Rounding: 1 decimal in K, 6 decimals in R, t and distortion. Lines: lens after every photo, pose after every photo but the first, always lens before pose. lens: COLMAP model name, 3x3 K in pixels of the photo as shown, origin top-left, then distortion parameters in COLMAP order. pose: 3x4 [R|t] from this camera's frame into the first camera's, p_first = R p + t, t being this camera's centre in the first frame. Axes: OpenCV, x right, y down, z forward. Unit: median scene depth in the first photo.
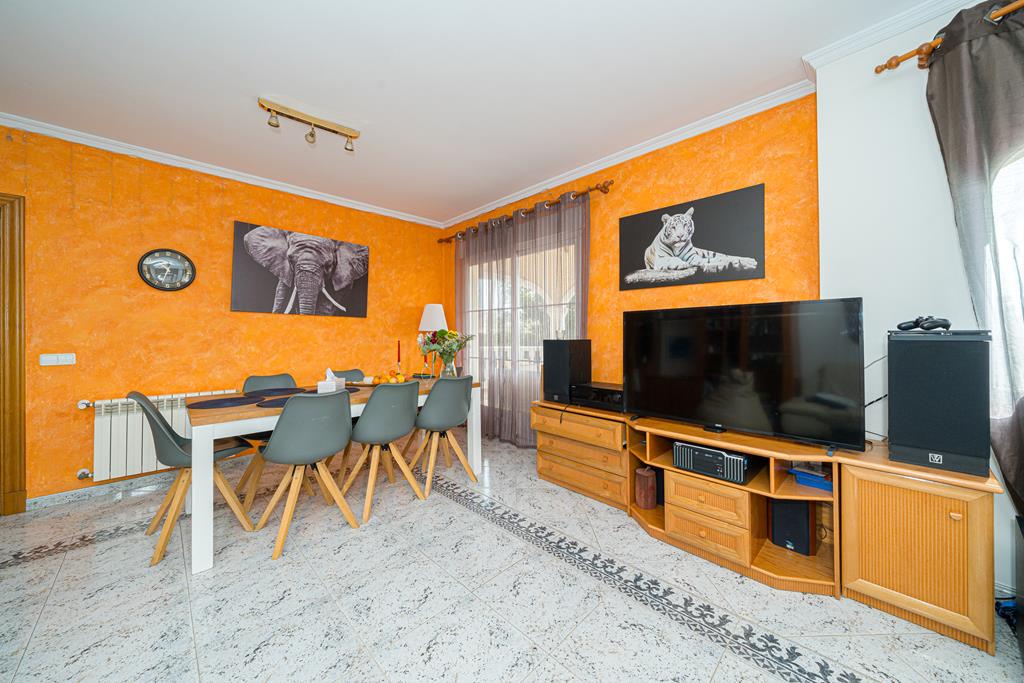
lens RADIAL K [[350.2, 0, 531.0], [0, 350.2, 340.1], [0, 0, 1]] dist [-0.000137, -0.000005]
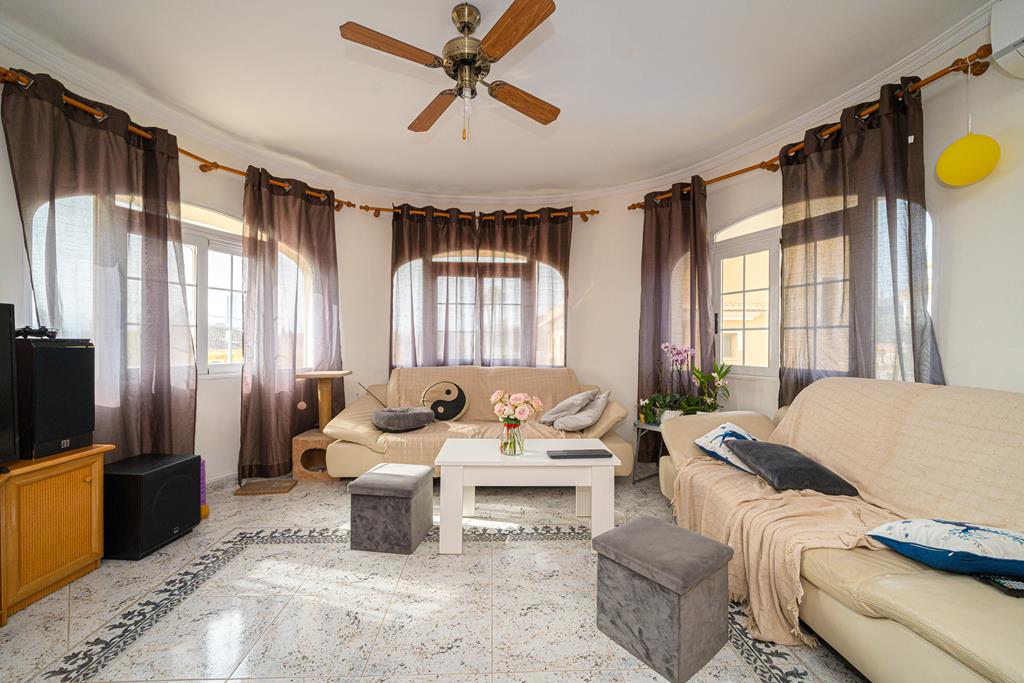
lens RADIAL K [[382.0, 0, 493.1], [0, 382.0, 343.9], [0, 0, 1]] dist [0.000823, -0.000079]
pose [[-0.680632, 0.008511, 0.732576, -0.468915], [0.025607, 0.999598, 0.012179, 0.007619], [-0.732178, 0.027048, -0.680576, 0.452599]]
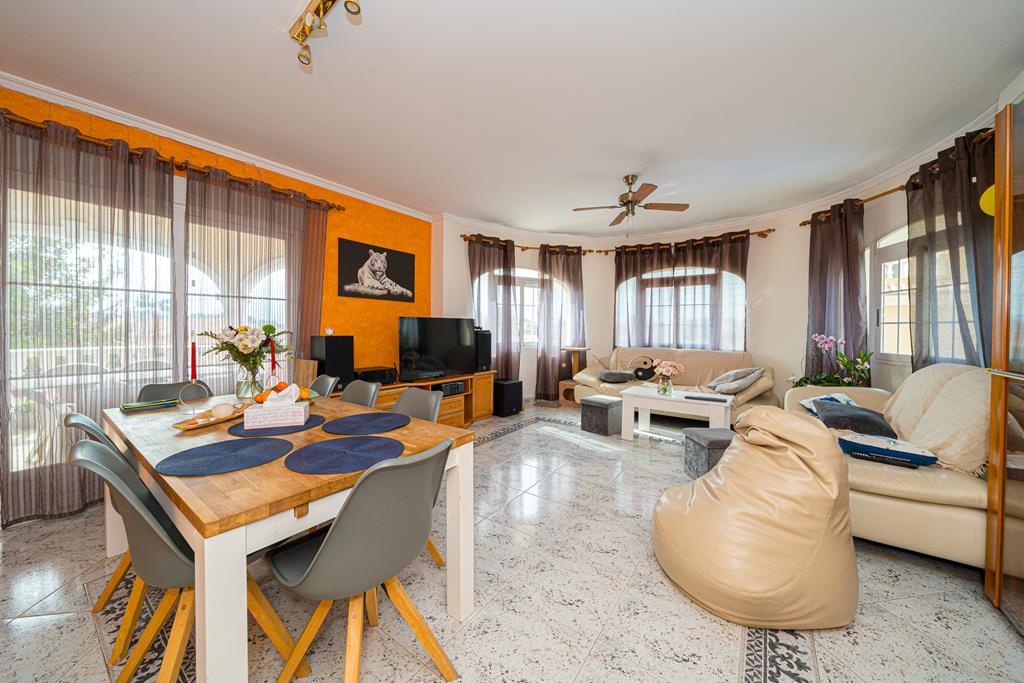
lens RADIAL K [[350.2, 0, 531.0], [0, 350.2, 340.1], [0, 0, 1]] dist [-0.000137, -0.000005]
pose [[-0.162314, -0.020367, 0.986529, -1.246830], [0.020946, 0.999491, 0.024081, -0.001047], [-0.986517, 0.024572, -0.161804, 0.615654]]
